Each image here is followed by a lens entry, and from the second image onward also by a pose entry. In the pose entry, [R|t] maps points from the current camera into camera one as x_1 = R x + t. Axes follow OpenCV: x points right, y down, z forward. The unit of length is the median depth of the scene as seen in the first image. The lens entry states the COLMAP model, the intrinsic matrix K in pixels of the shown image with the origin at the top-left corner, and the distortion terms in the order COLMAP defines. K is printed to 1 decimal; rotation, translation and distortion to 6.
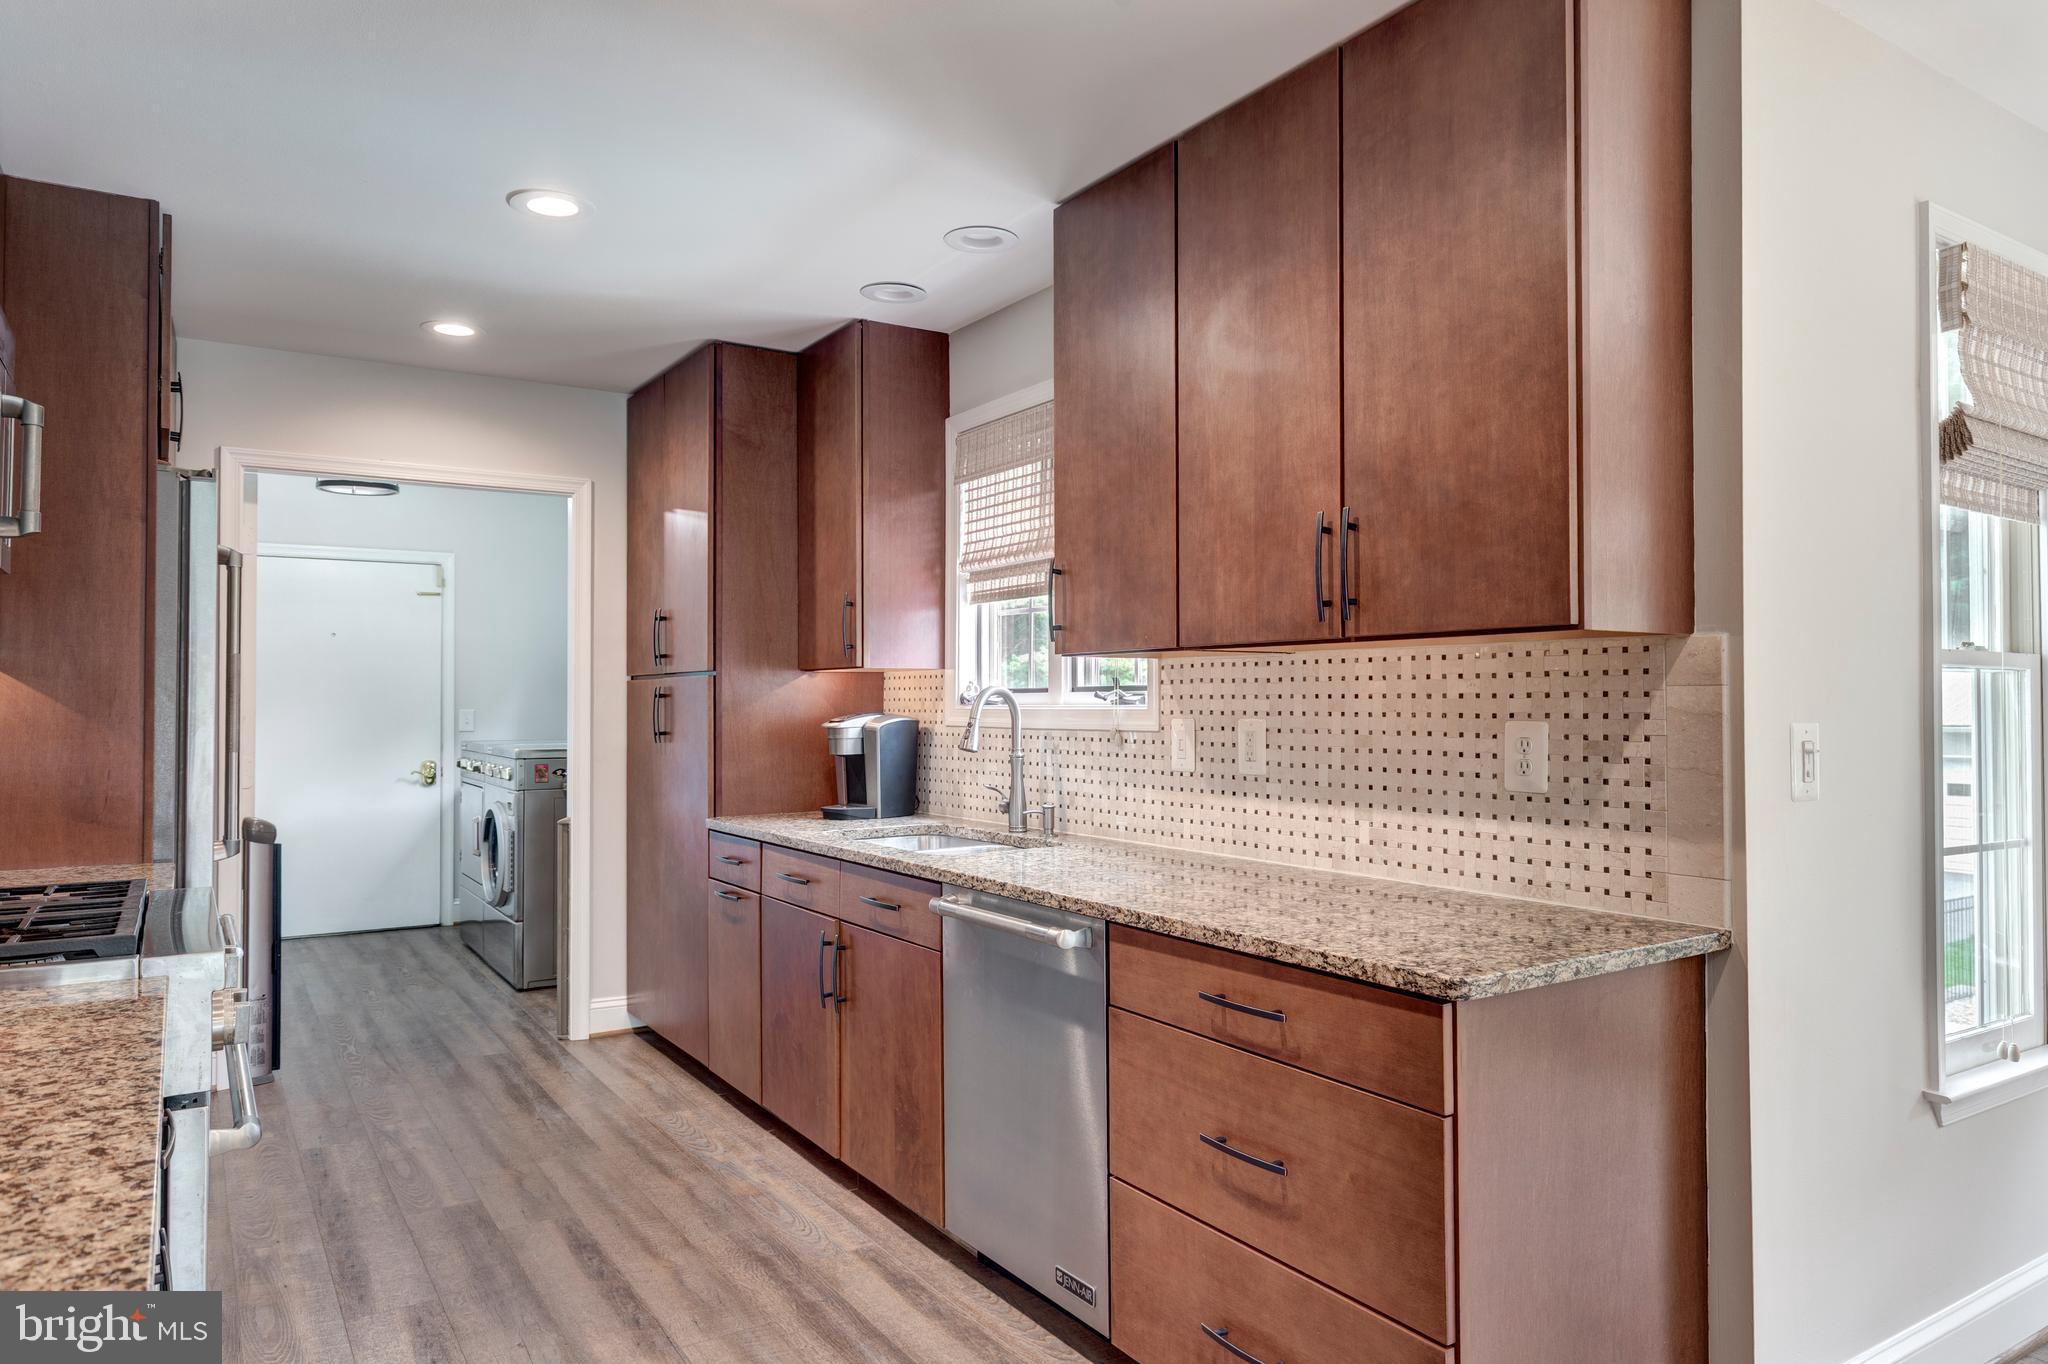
lens RADIAL K [[1313.5, 0, 1036.9], [0, 1313.5, 681.6], [0, 0, 1]] dist [0.020145, -0.003920]
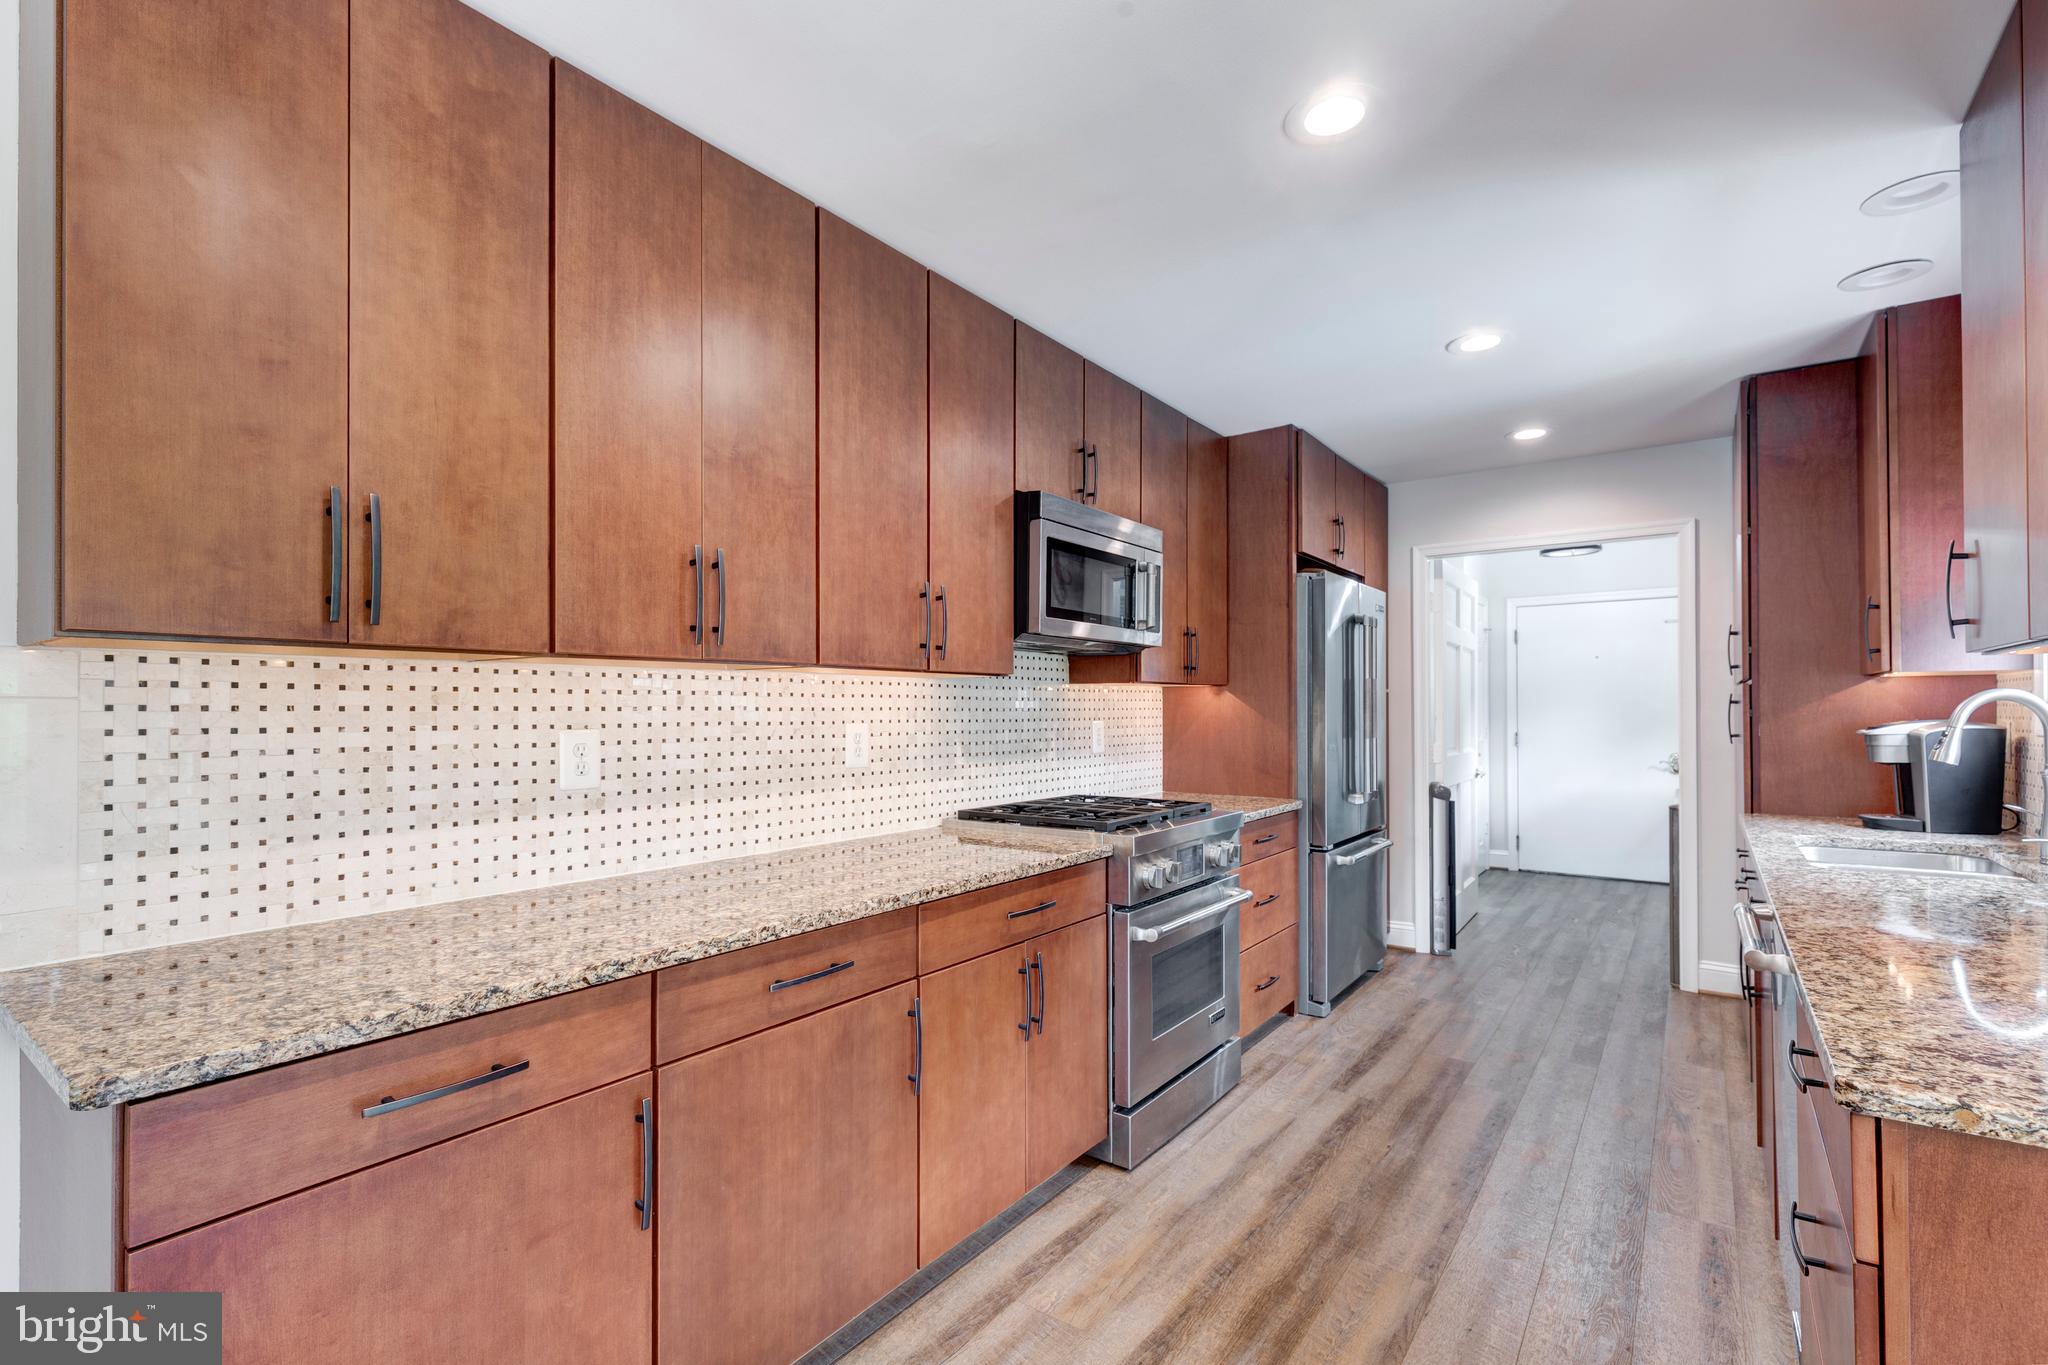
lens RADIAL K [[941.1, 0, 1022.5], [0, 941.1, 702.2], [0, 0, 1]] dist [0.010564, 0.000238]
pose [[0.370032, -0.004710, -0.929007, 0.266279], [0.014380, 0.999896, 0.000658, 0.001597], [0.928908, -0.013602, 0.370061, 0.150173]]
